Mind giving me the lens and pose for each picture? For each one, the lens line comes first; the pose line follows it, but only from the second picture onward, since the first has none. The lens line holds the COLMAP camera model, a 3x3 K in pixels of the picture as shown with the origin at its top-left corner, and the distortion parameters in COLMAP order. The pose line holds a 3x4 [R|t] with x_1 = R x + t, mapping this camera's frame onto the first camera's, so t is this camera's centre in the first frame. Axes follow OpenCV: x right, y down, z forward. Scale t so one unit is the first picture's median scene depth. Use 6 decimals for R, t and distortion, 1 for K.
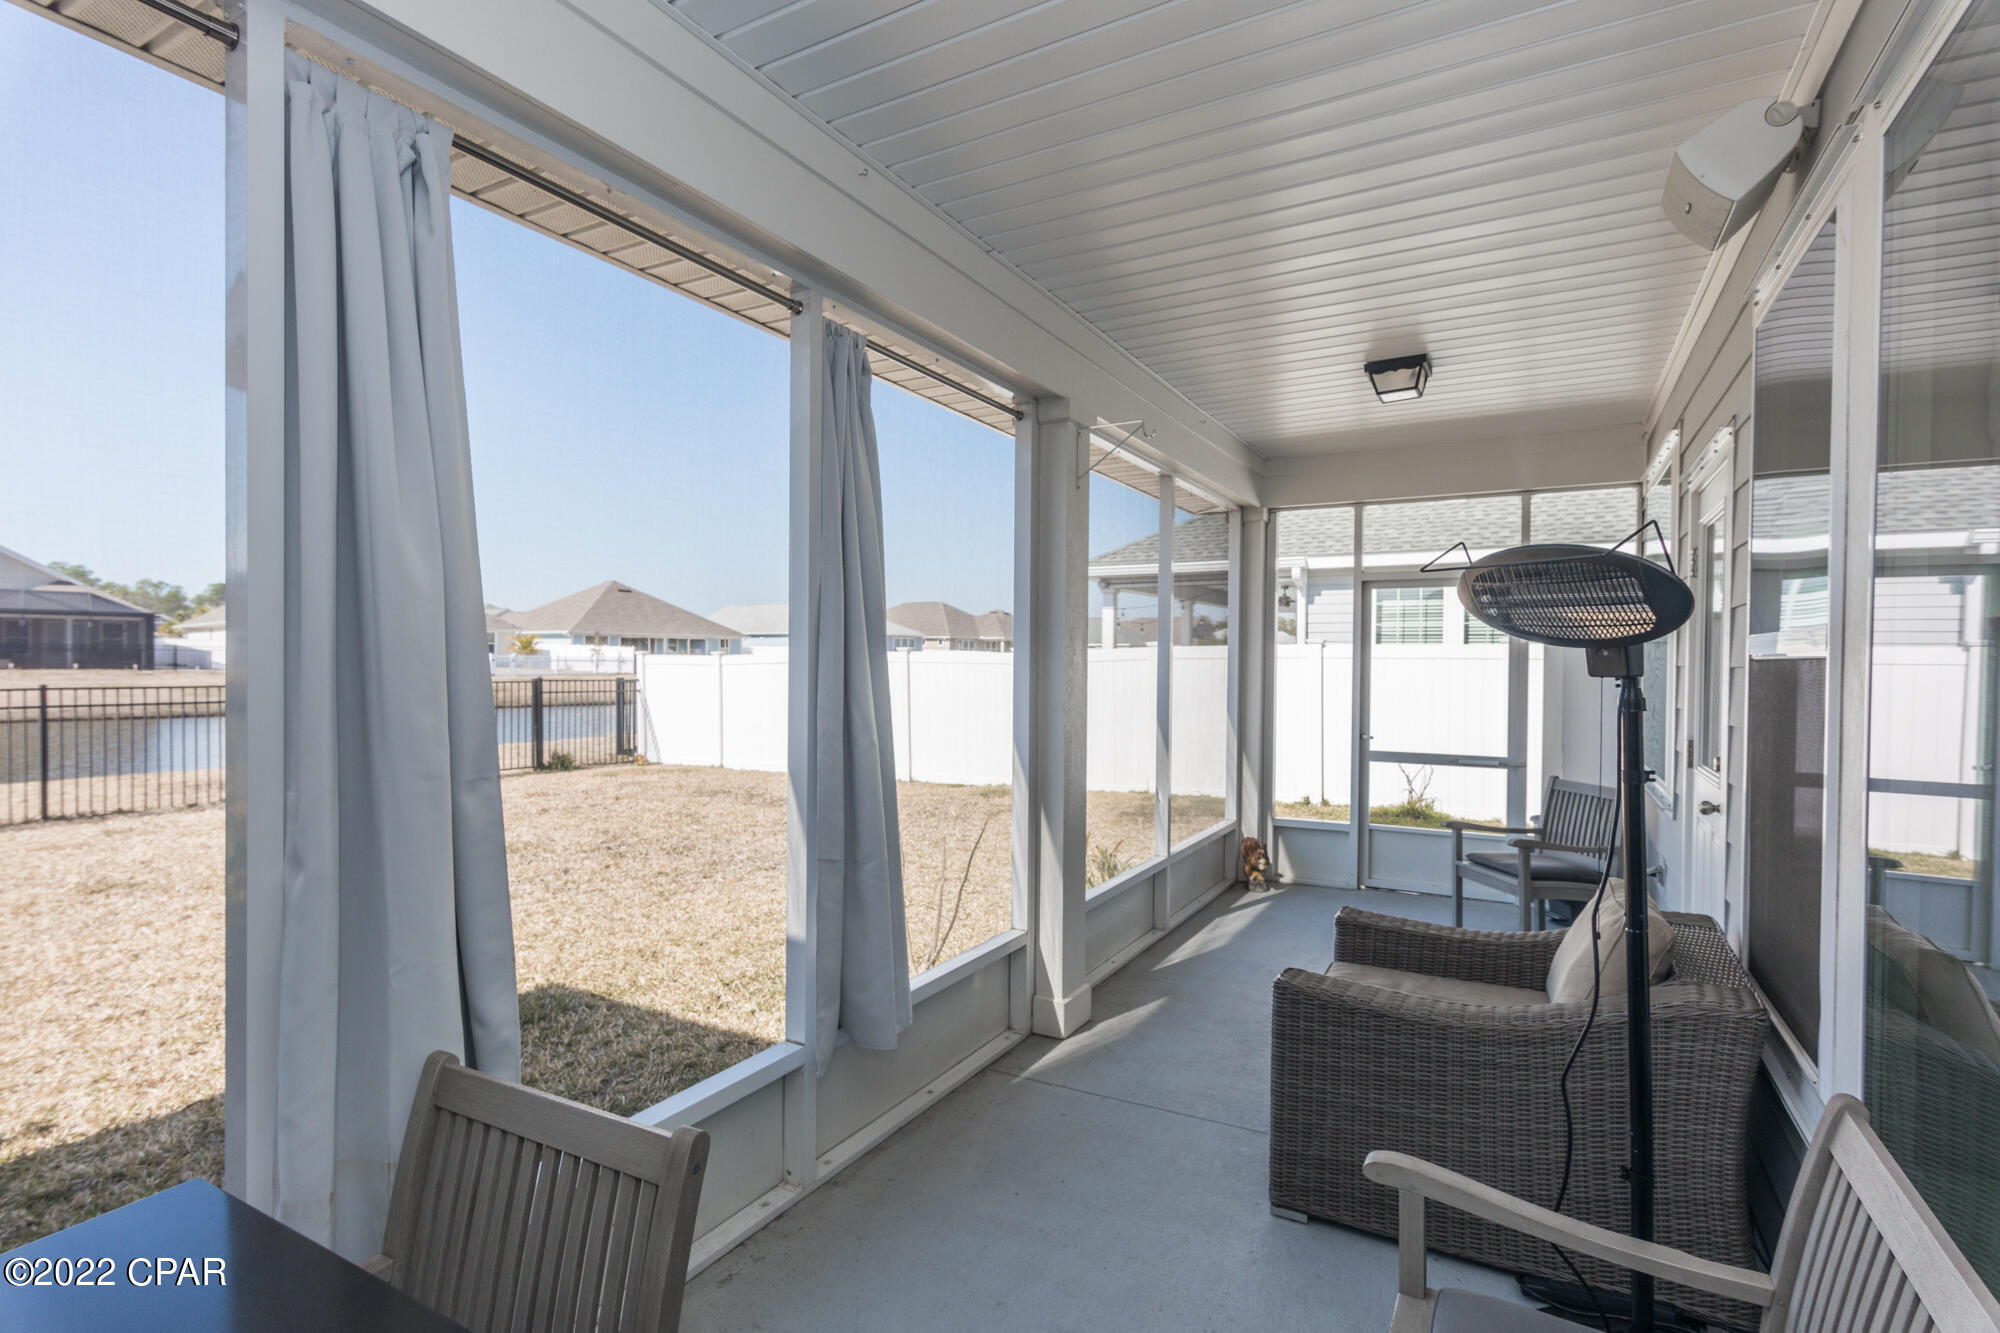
lens RADIAL K [[974.5, 0, 1003.3], [0, 974.5, 663.4], [0, 0, 1]] dist [0.004584, -0.000352]
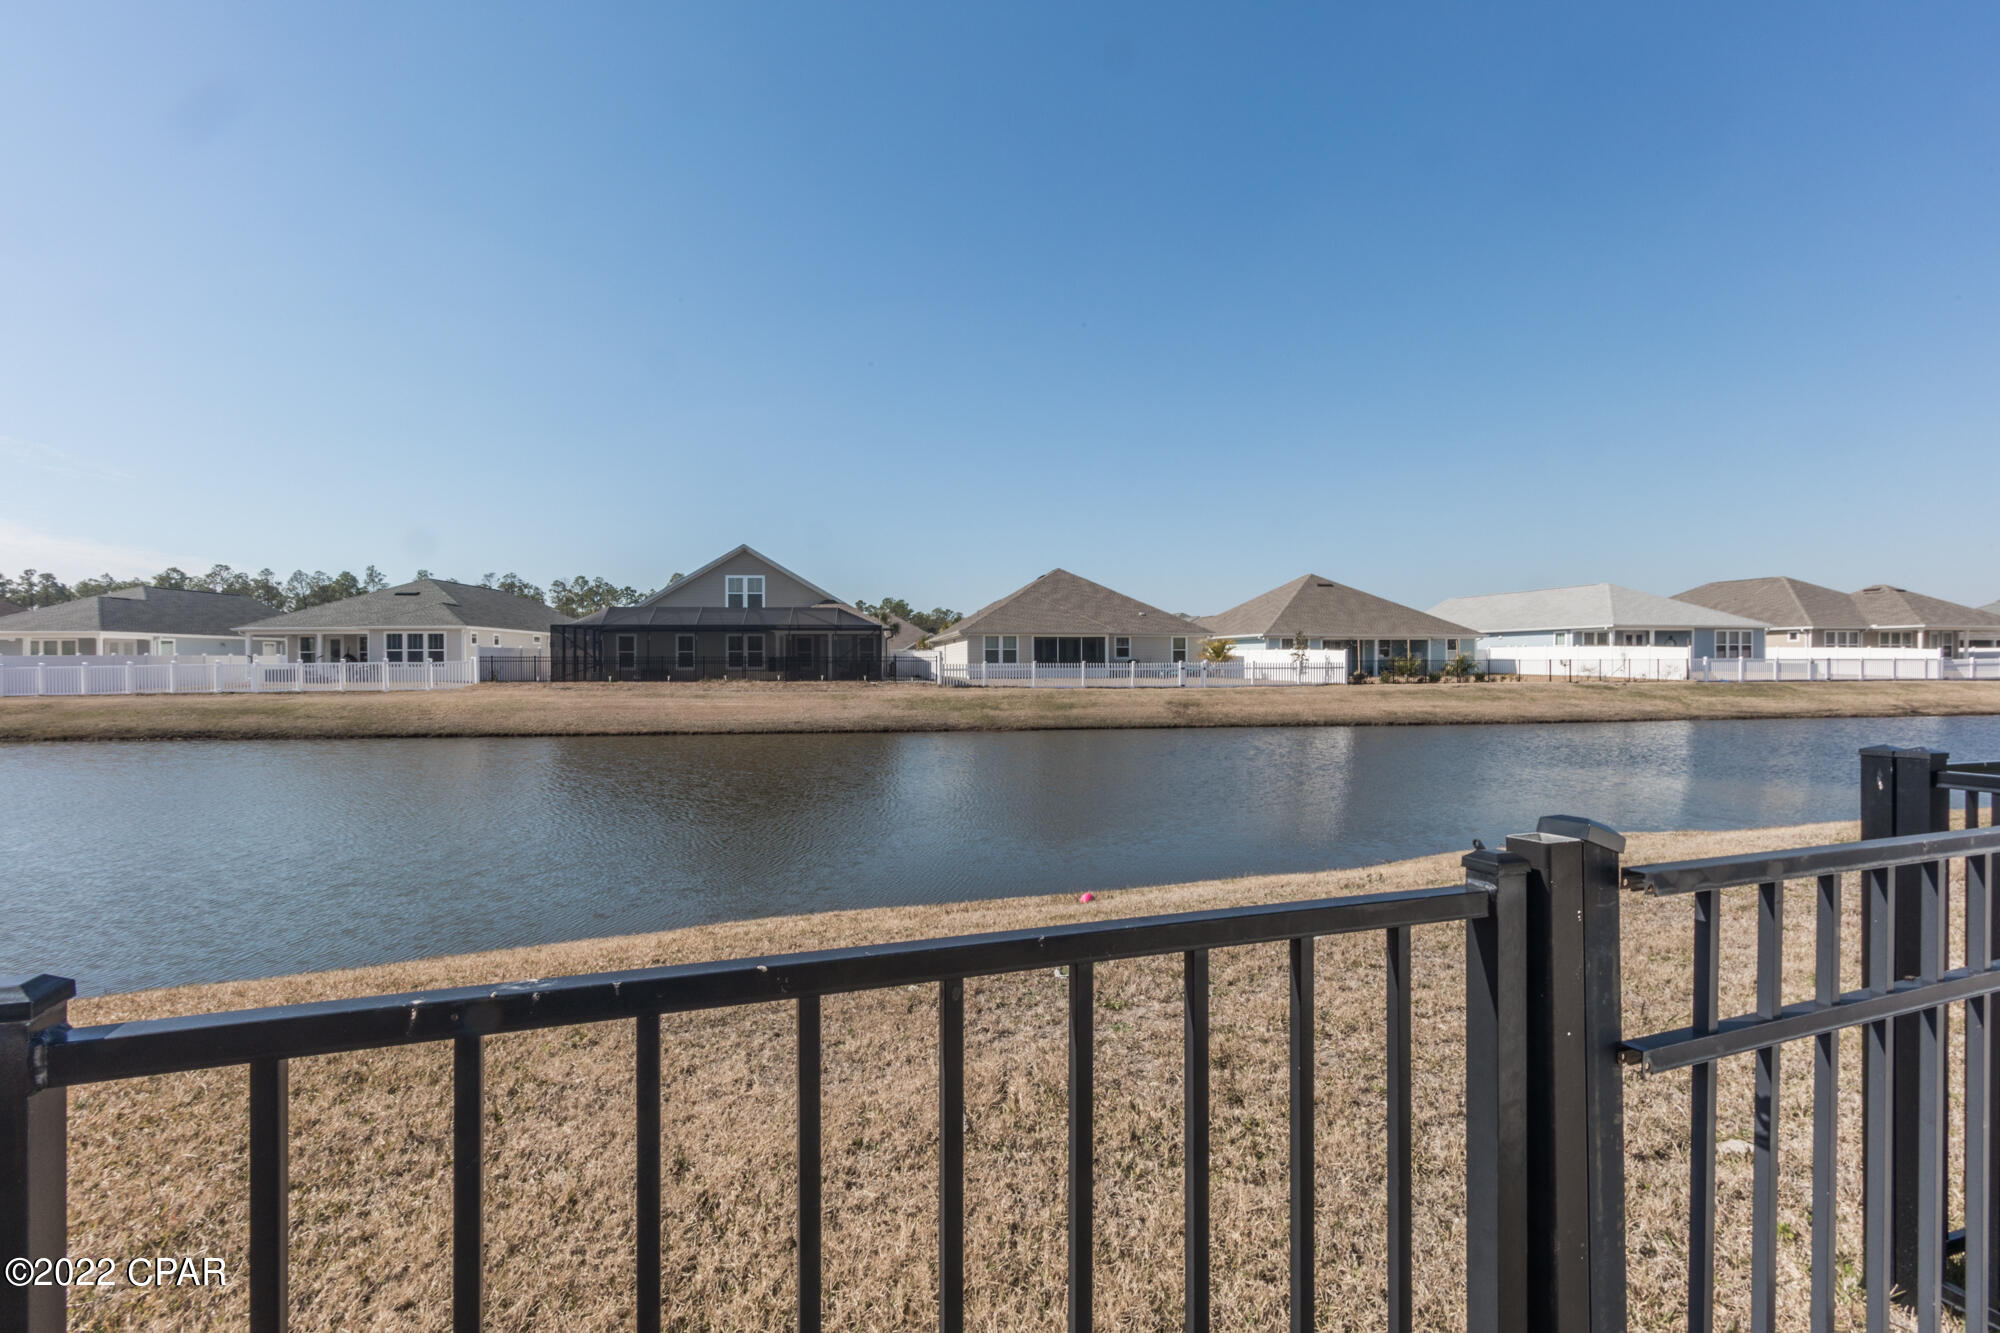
lens RADIAL K [[981.8, 0, 1001.3], [0, 981.8, 665.5], [0, 0, 1]] dist [0.002889, 0.000222]
pose [[0.783941, -0.011809, -0.620723, -0.096509], [0.007925, 0.999928, -0.009015, 0.000451], [0.620784, 0.002147, 0.783978, 0.191682]]
